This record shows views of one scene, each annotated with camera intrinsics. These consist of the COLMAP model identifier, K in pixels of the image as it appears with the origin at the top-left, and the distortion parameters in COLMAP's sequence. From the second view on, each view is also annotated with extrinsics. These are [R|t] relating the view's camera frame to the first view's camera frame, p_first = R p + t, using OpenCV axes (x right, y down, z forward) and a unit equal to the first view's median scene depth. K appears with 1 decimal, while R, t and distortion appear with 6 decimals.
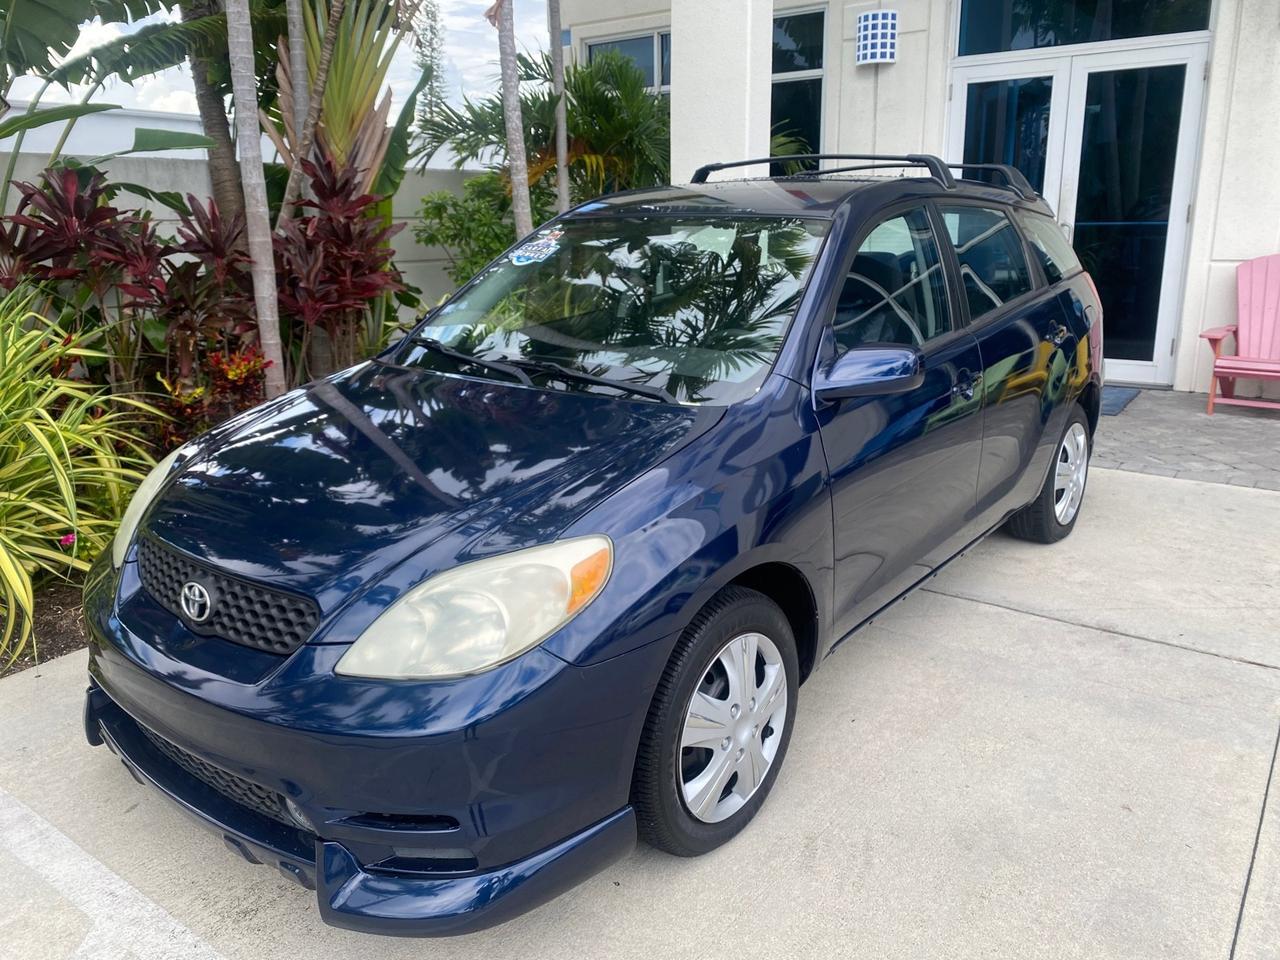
lens RADIAL K [[987.0, 0, 642.5], [0, 987.0, 471.3], [0, 0, 1]] dist [0.003089, 0.006347]
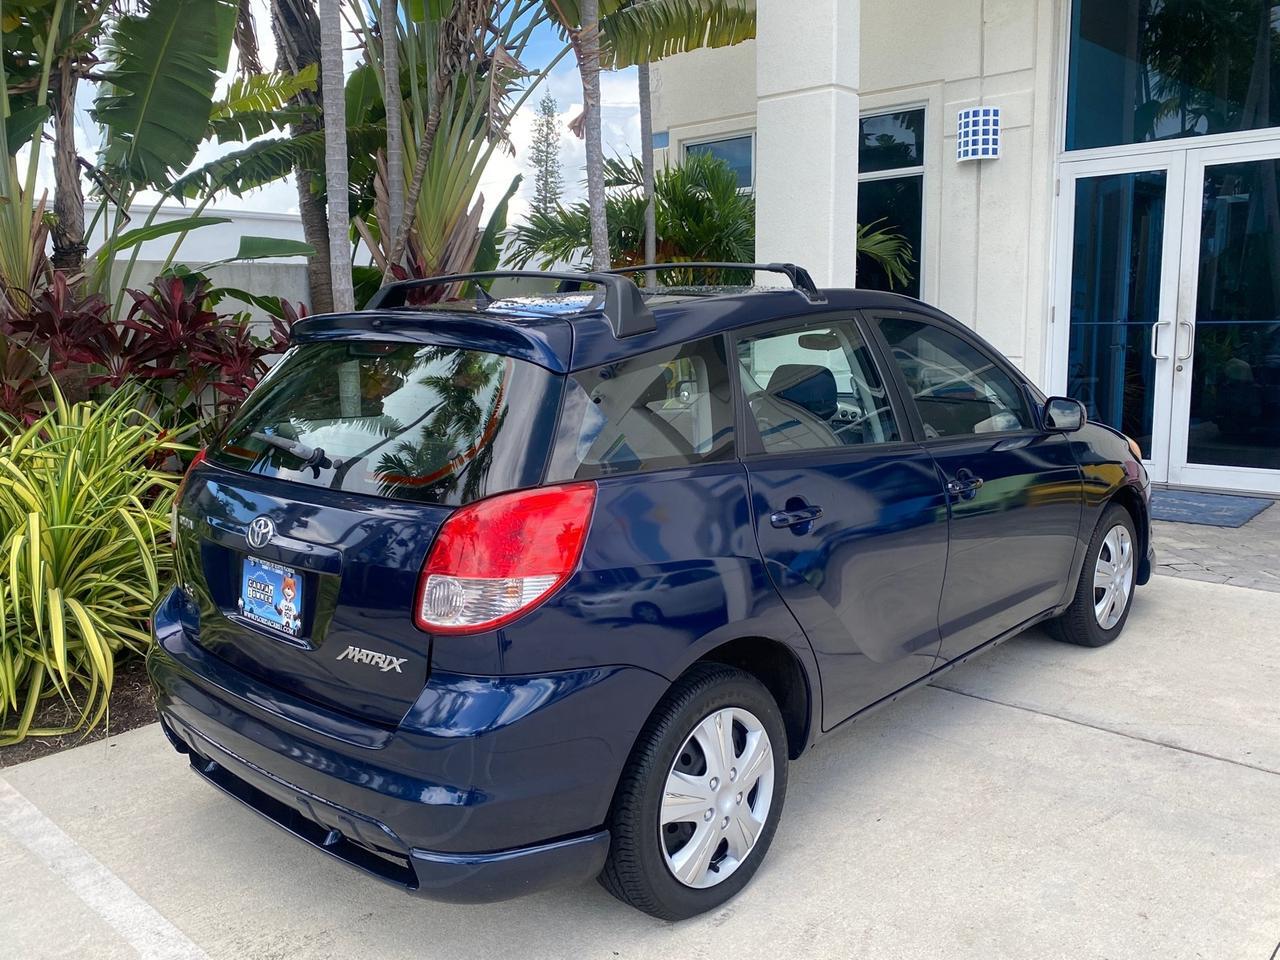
lens RADIAL K [[1072.4, 0, 642.9], [0, 1072.4, 484.1], [0, 0, 1]] dist [0.015192, -0.003451]
pose [[0.993662, 0.014231, -0.111502, 0.048172], [-0.024623, 0.995419, -0.092381, 0.011266], [0.109677, 0.094541, 0.989461, -0.066541]]
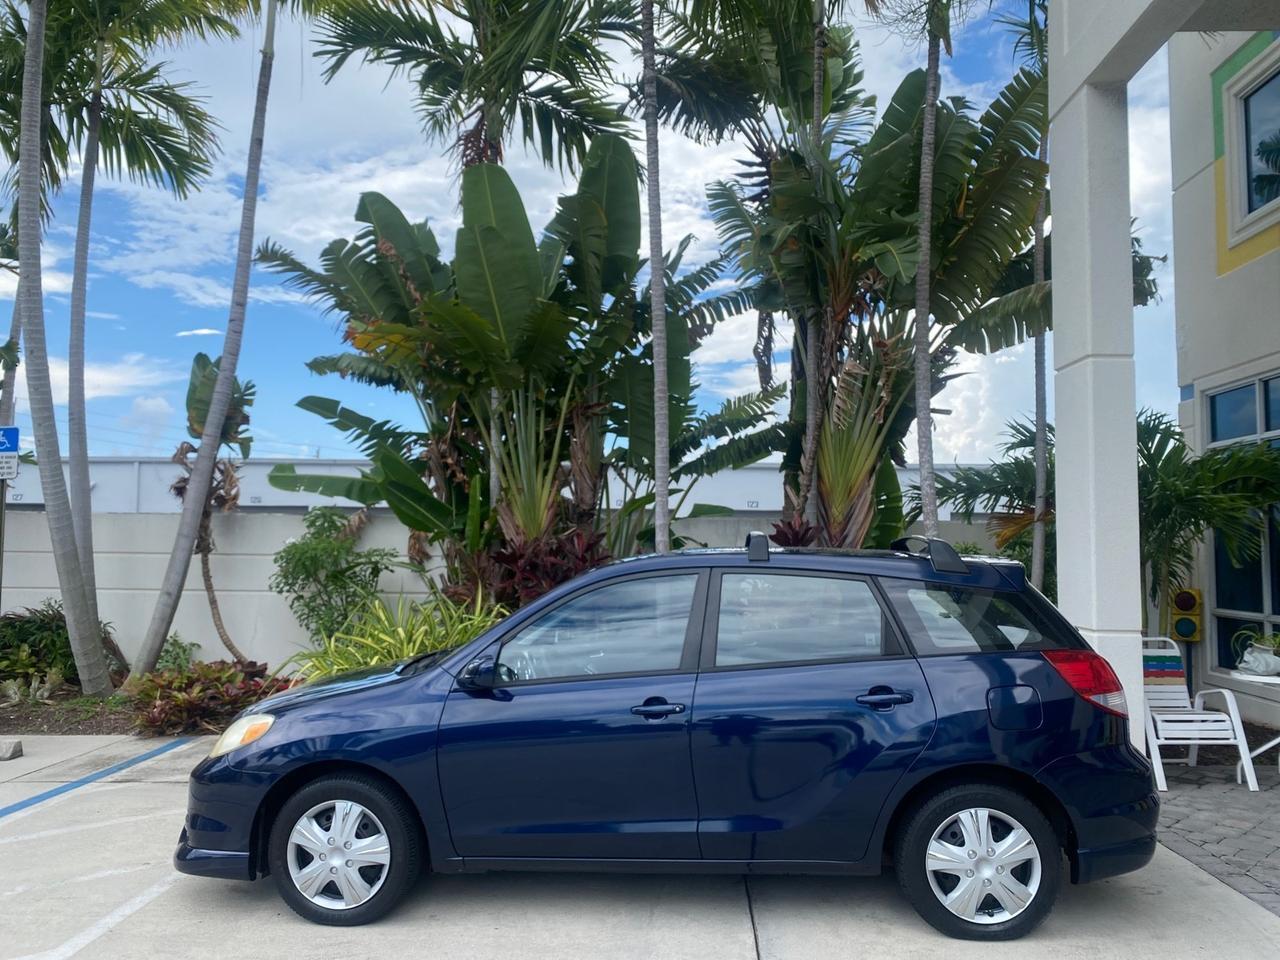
lens RADIAL K [[984.9, 0, 635.4], [0, 984.9, 477.3], [0, 0, 1]] dist [0.015984, -0.010912]
pose [[0.555612, -0.042321, -0.830364, 0.780500], [-0.225430, 0.953627, -0.199442, -0.063579], [0.800298, 0.298001, 0.520306, 0.124211]]
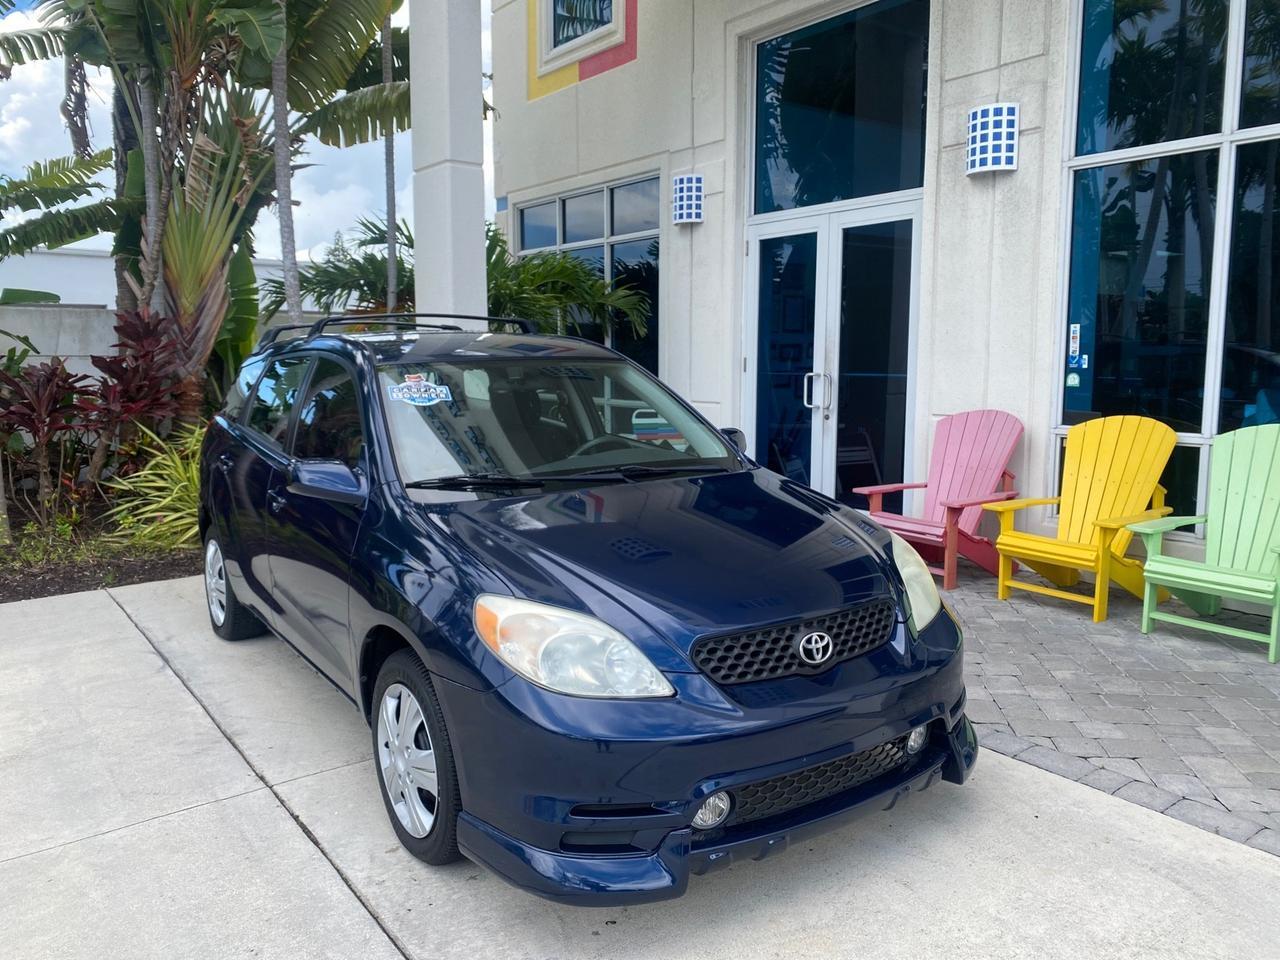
lens RADIAL K [[984.2, 0, 638.8], [0, 984.2, 478.8], [0, 0, 1]] dist [0.014568, -0.007633]
pose [[0.956208, 0.051339, -0.288151, 0.741342], [-0.087301, 0.989710, -0.113368, -0.023831], [0.279366, 0.133559, 0.950850, 0.025413]]
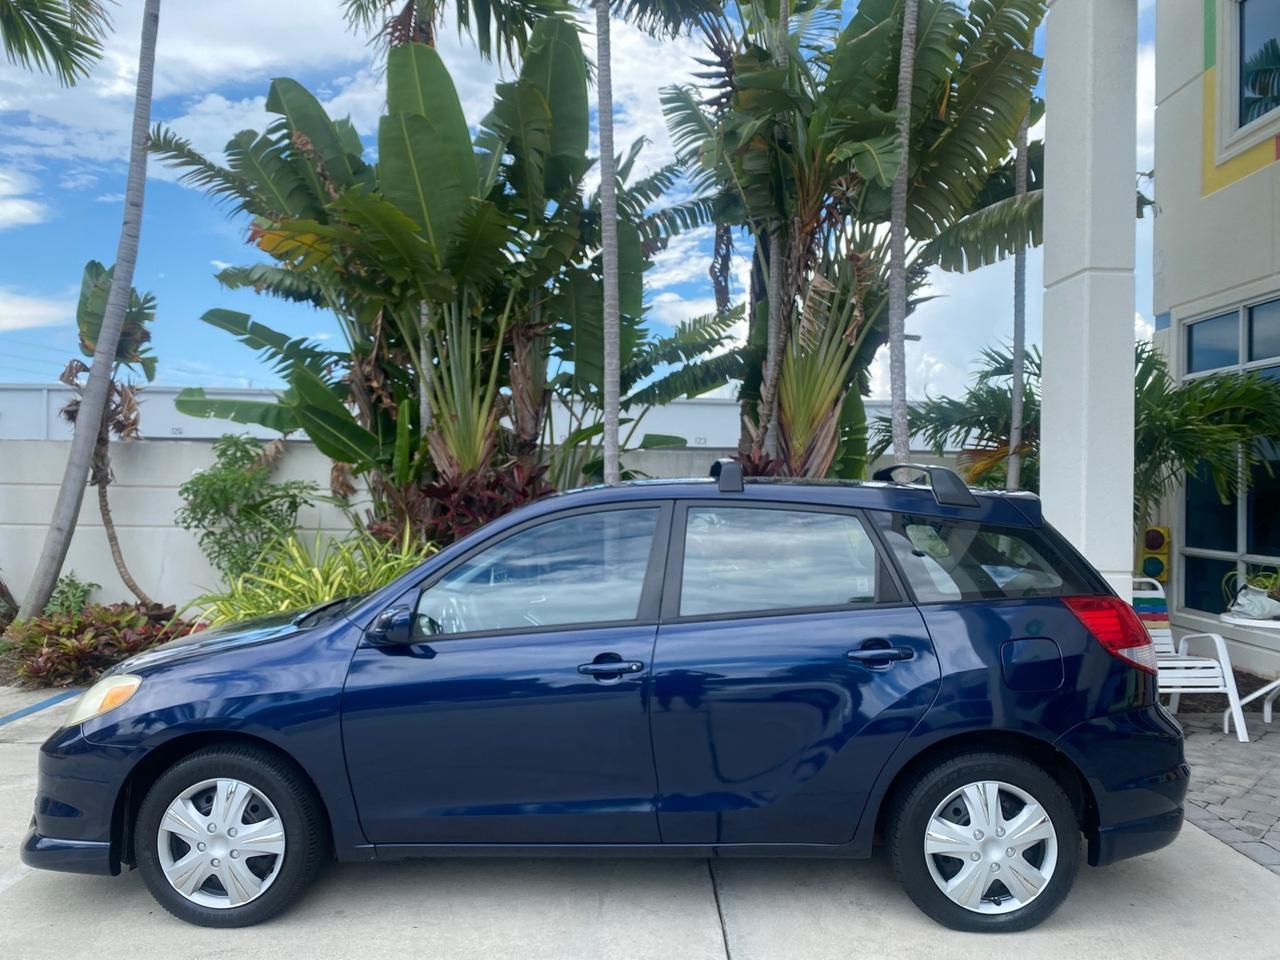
lens RADIAL K [[988.2, 0, 635.0], [0, 988.2, 480.5], [0, 0, 1]] dist [0.007195, -0.003707]
pose [[0.602422, 0.015525, -0.798026, 0.670097], [-0.222682, 0.963382, -0.149359, -0.072719], [0.766486, 0.267683, 0.583820, 0.193410]]
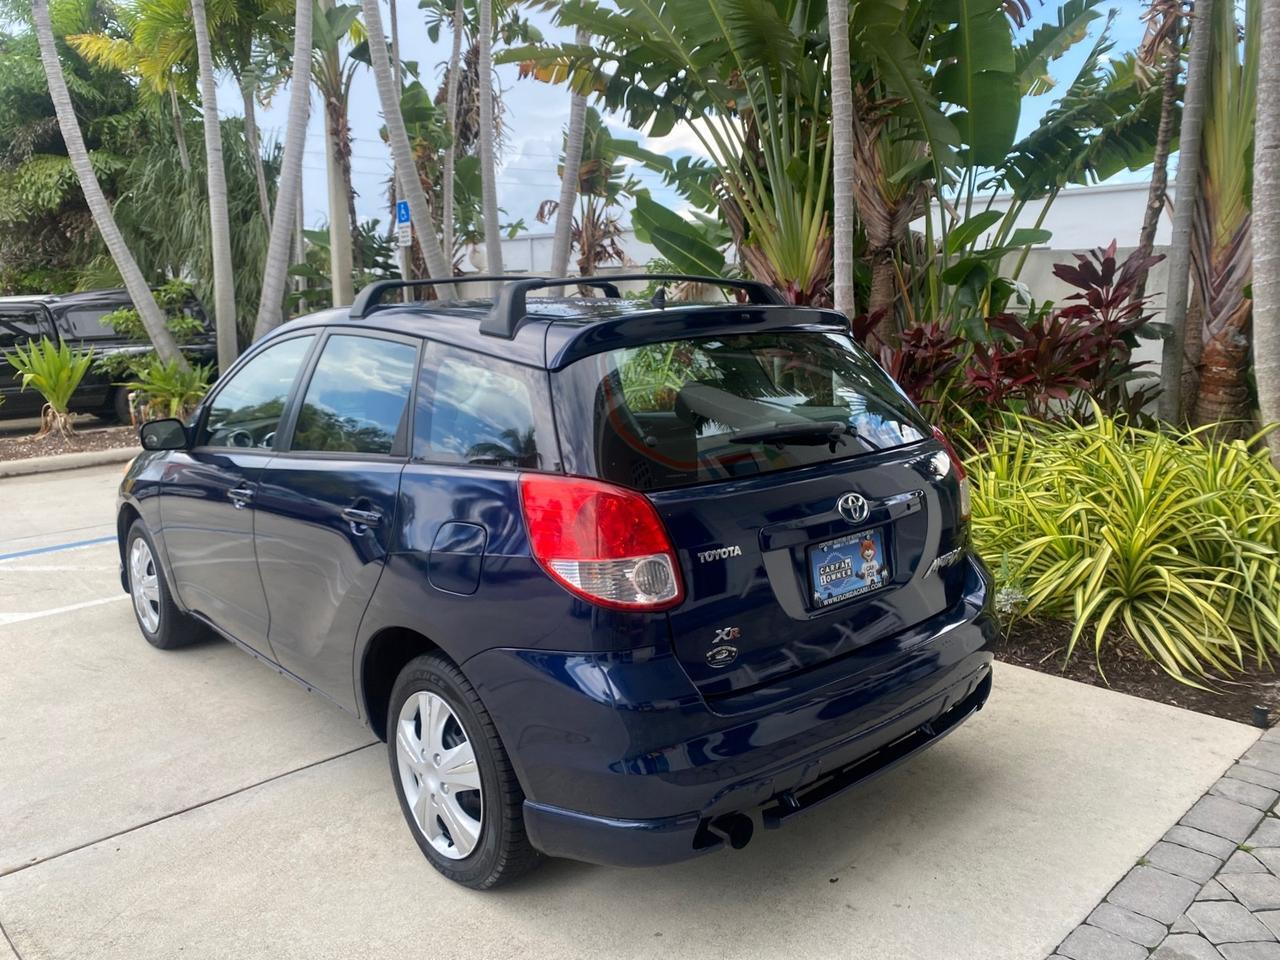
lens RADIAL K [[992.1, 0, 630.9], [0, 992.1, 476.4], [0, 0, 1]] dist [-0.004342, 0.017477]
pose [[-0.172208, 0.188074, -0.966940, 0.736867], [-0.235023, 0.945412, 0.225743, -0.256575], [0.956613, 0.266128, -0.118606, 0.865123]]
